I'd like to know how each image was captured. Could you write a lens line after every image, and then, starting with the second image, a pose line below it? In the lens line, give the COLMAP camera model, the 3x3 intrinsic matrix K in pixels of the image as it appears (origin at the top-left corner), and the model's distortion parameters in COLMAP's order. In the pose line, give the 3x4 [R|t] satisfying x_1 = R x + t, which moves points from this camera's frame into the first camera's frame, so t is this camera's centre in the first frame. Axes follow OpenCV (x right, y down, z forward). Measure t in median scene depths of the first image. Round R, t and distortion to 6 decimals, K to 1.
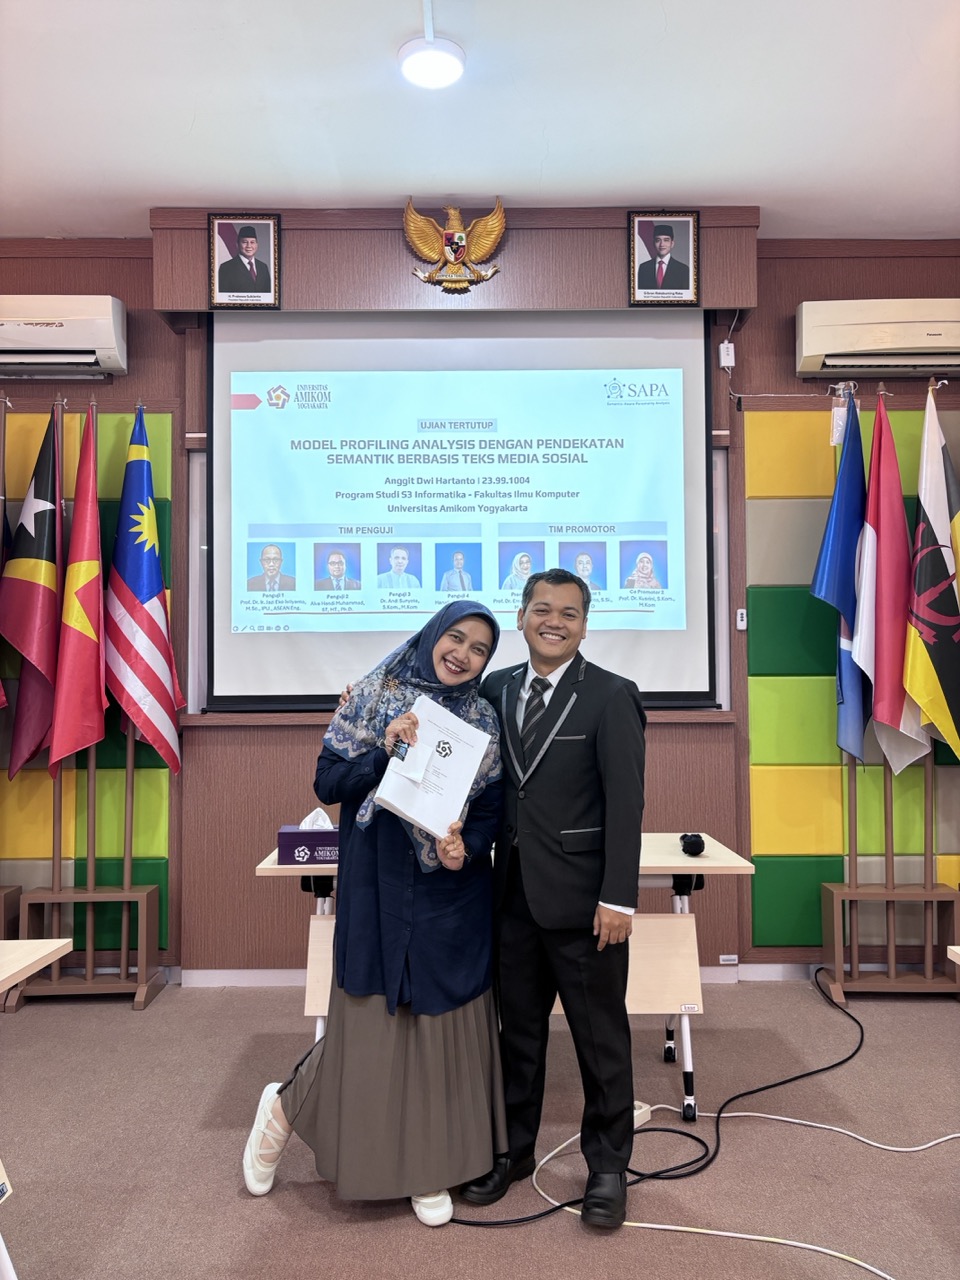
lens RADIAL K [[963.1, 0, 489.7], [0, 963.1, 657.9], [0, 0, 1]] dist [0.012739, -0.000171]
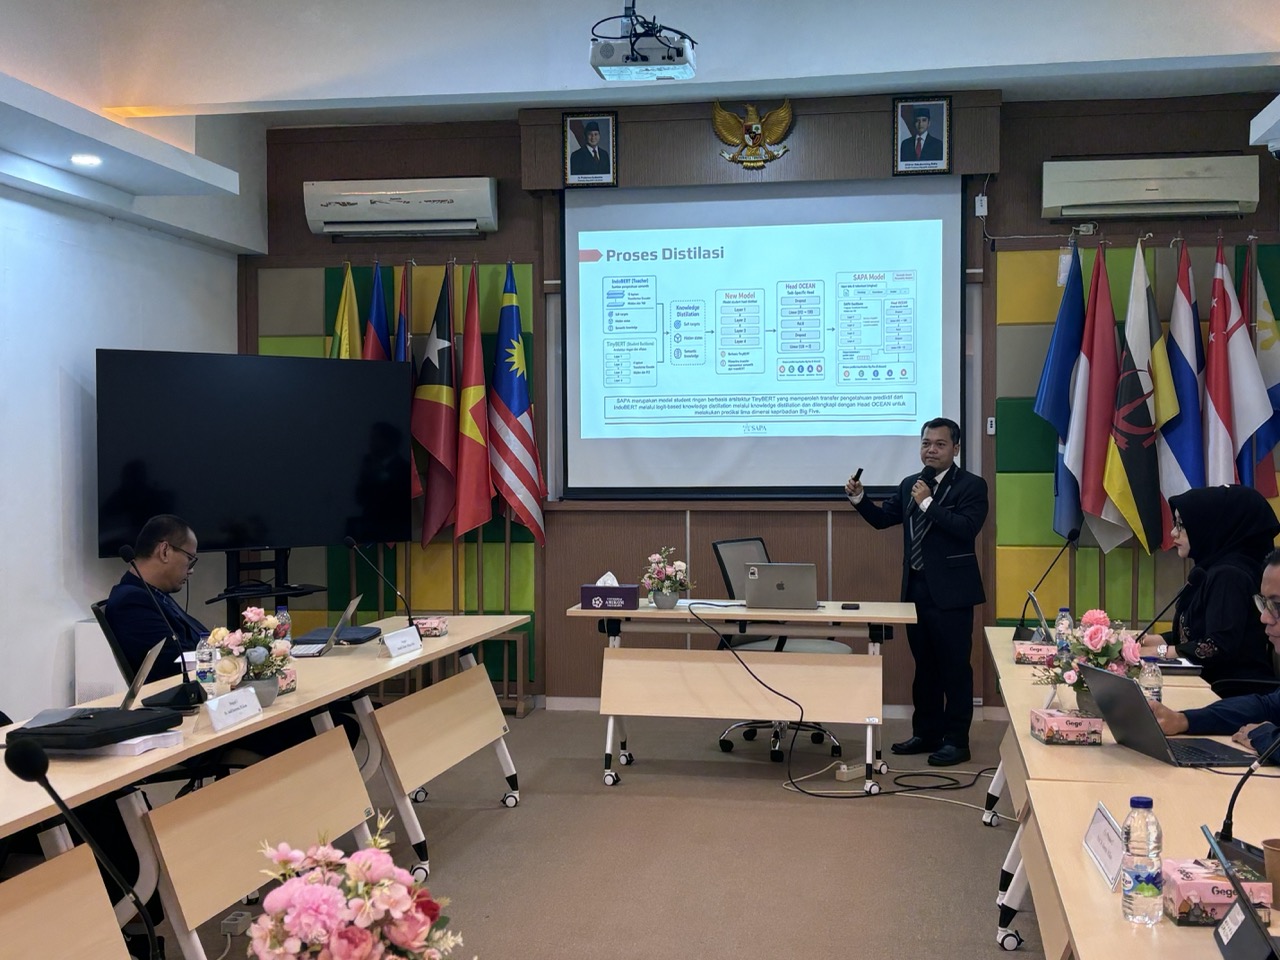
lens RADIAL K [[1534.3, 0, 639.6], [0, 1534.3, 477.3], [0, 0, 1]] dist [0.029947, 0.000000]
pose [[0.984378, 0.002988, -0.176040, 0.171654], [0.004735, 0.999045, 0.043437, -0.063528], [0.176002, -0.043592, 0.983424, -1.015228]]
